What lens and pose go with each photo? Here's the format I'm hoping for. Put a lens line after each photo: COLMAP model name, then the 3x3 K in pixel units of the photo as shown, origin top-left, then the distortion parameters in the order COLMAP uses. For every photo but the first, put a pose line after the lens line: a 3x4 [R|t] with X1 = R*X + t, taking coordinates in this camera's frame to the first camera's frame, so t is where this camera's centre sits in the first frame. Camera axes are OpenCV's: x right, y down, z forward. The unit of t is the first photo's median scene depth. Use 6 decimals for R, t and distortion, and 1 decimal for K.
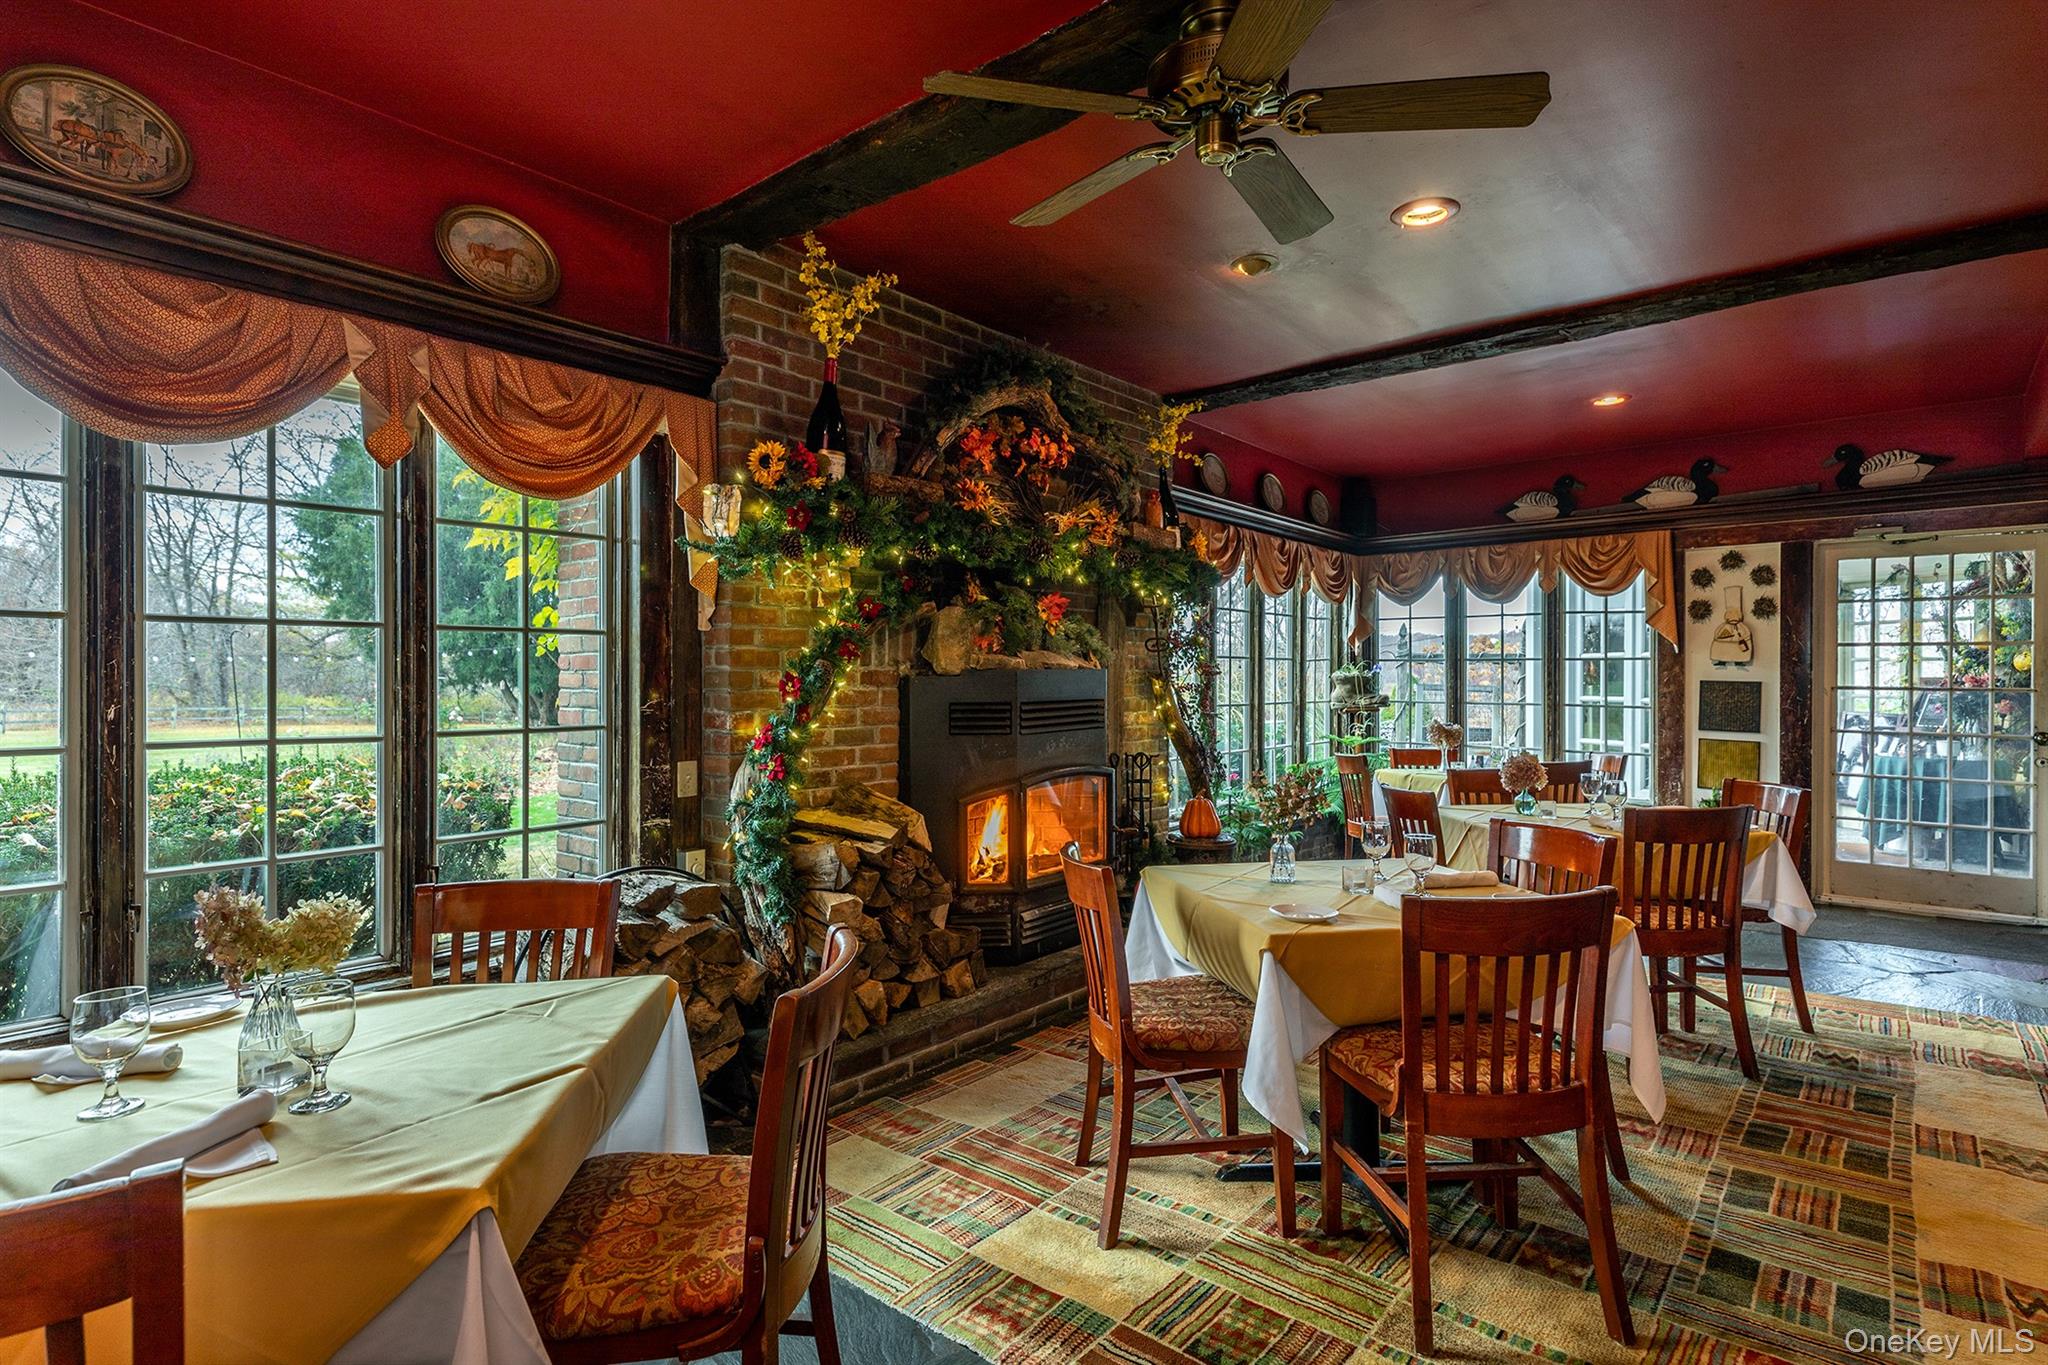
lens RADIAL K [[1013.4, 0, 1037.6], [0, 1013.4, 679.6], [0, 0, 1]] dist [0.002646, -0.001083]
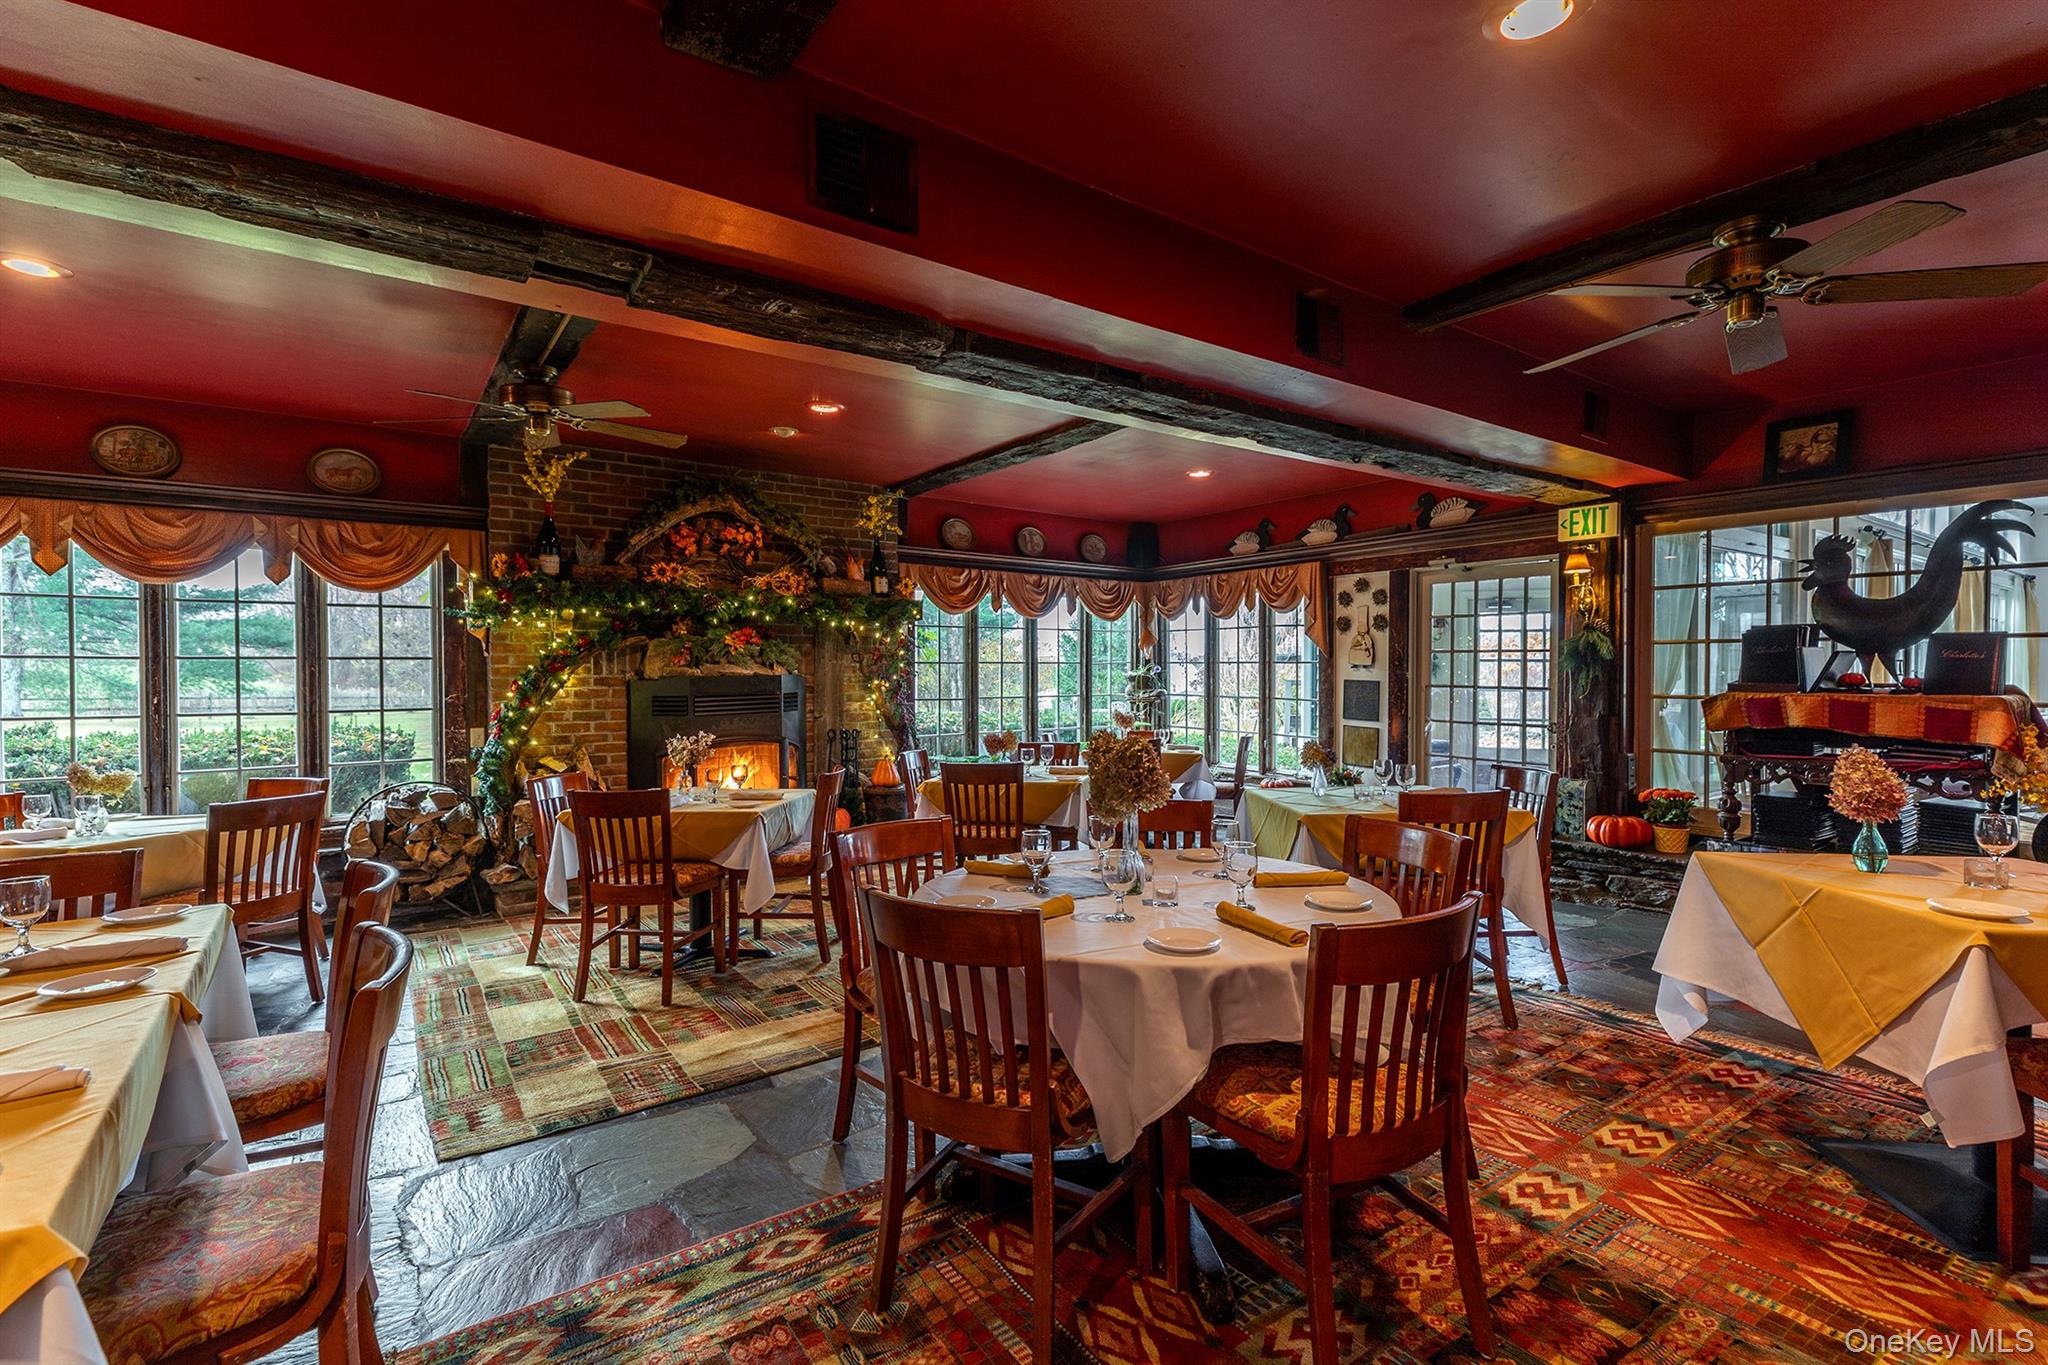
lens RADIAL K [[916.2, 0, 1040.6], [0, 916.2, 679.3], [0, 0, 1]] dist [-0.000956, -0.000122]
pose [[0.974983, -0.000867, -0.222280, 0.842973], [0.002506, 0.999972, 0.007090, -0.013603], [0.222267, -0.007470, 0.974957, -0.318249]]
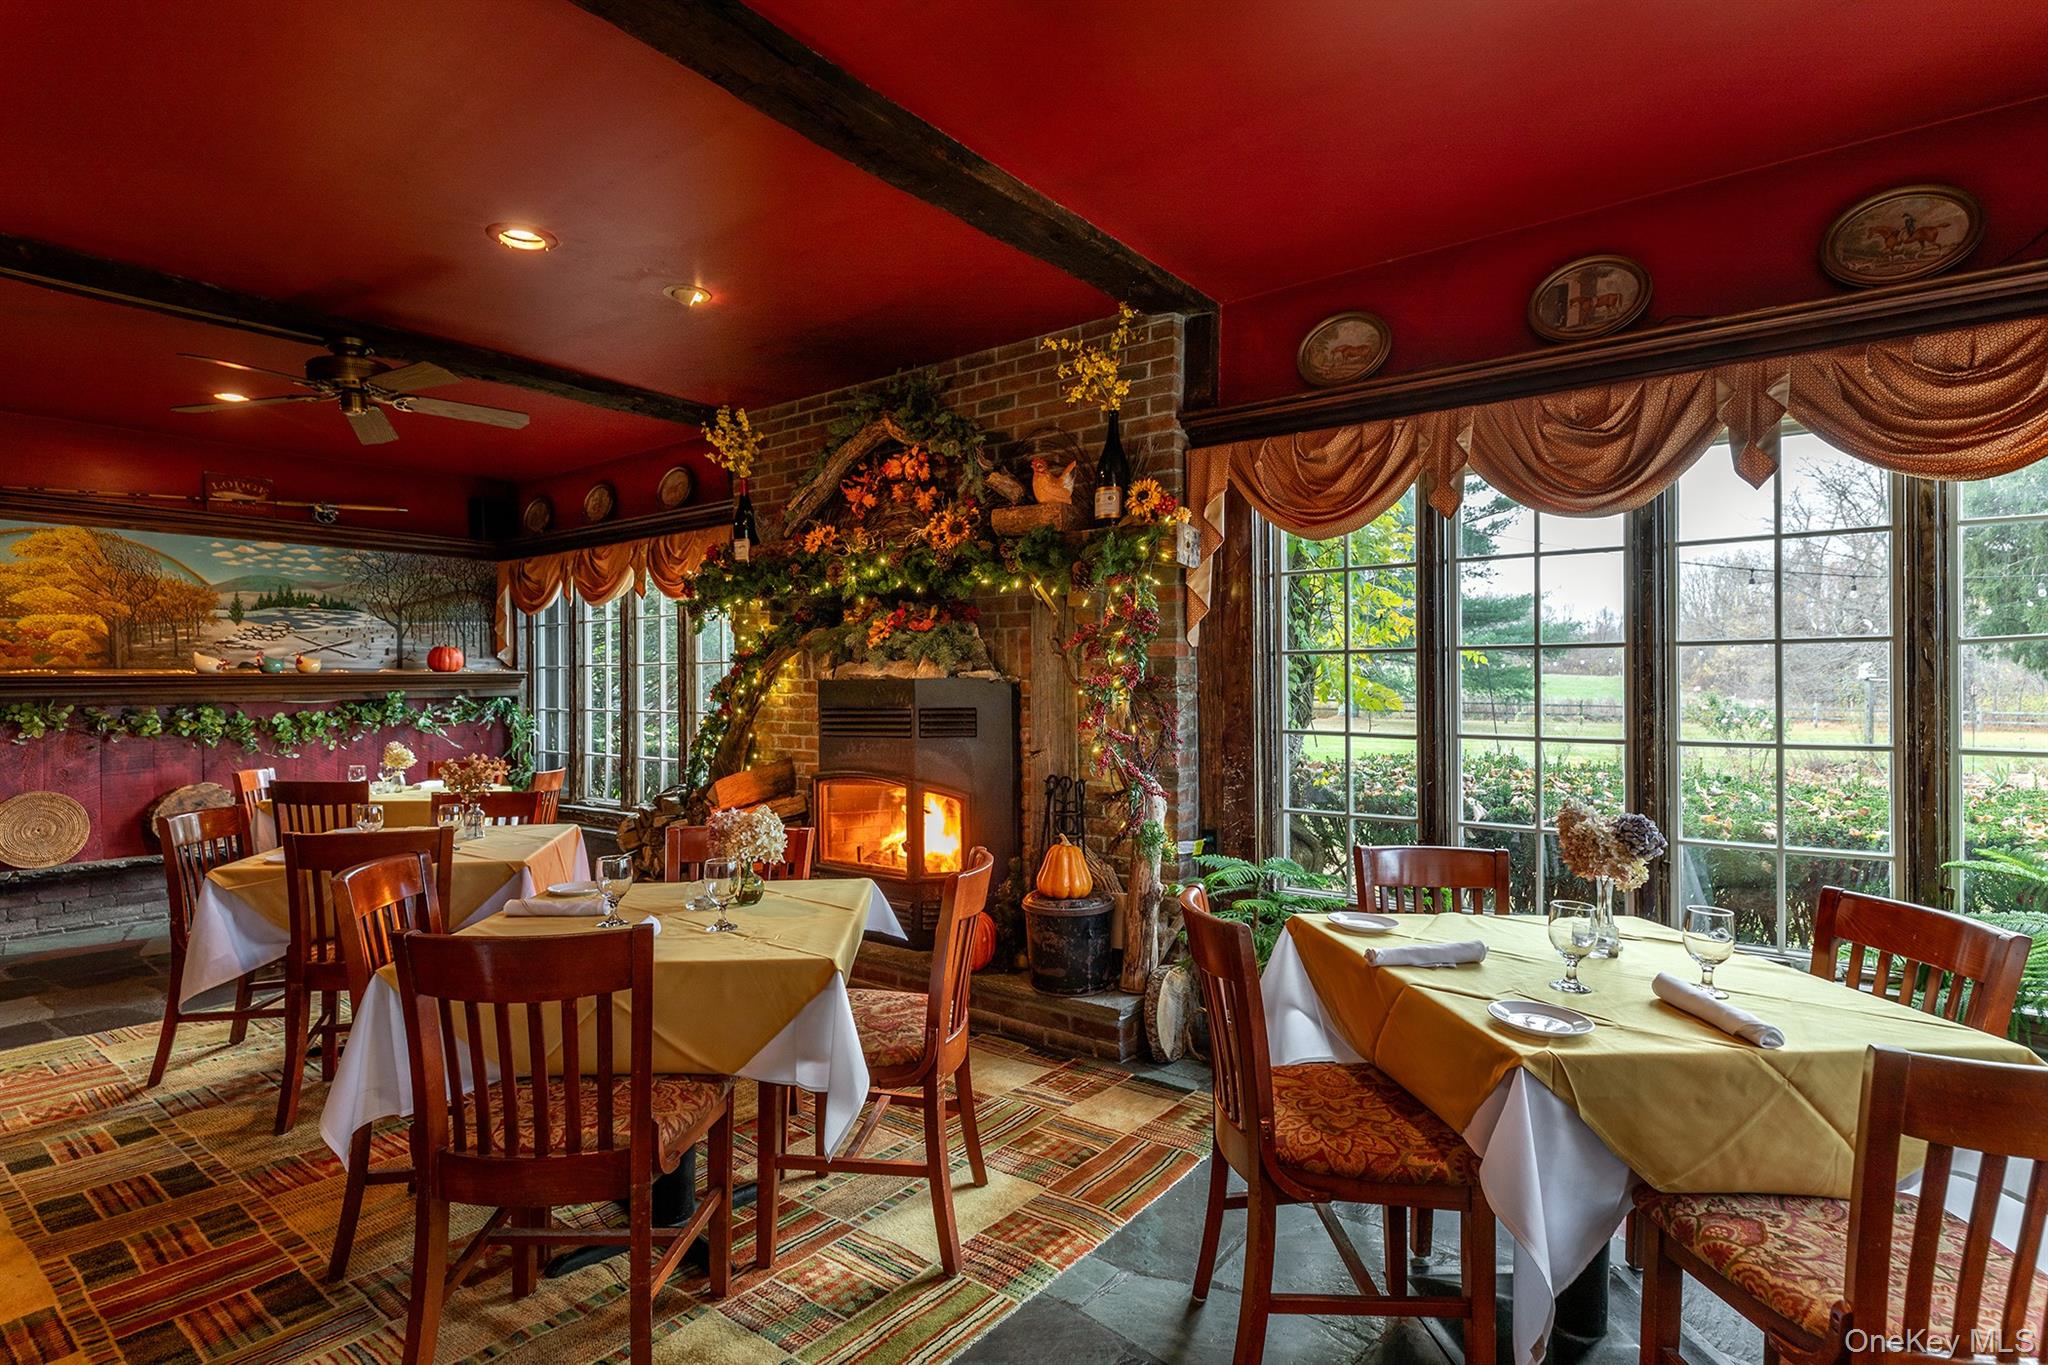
lens RADIAL K [[1013.4, 0, 1037.6], [0, 1013.4, 679.6], [0, 0, 1]] dist [0.002646, -0.001083]
pose [[0.031263, -0.003388, -0.999505, 1.140536], [0.000230, 0.999994, -0.003382, -0.006538], [0.999511, -0.000124, 0.031263, 1.188051]]
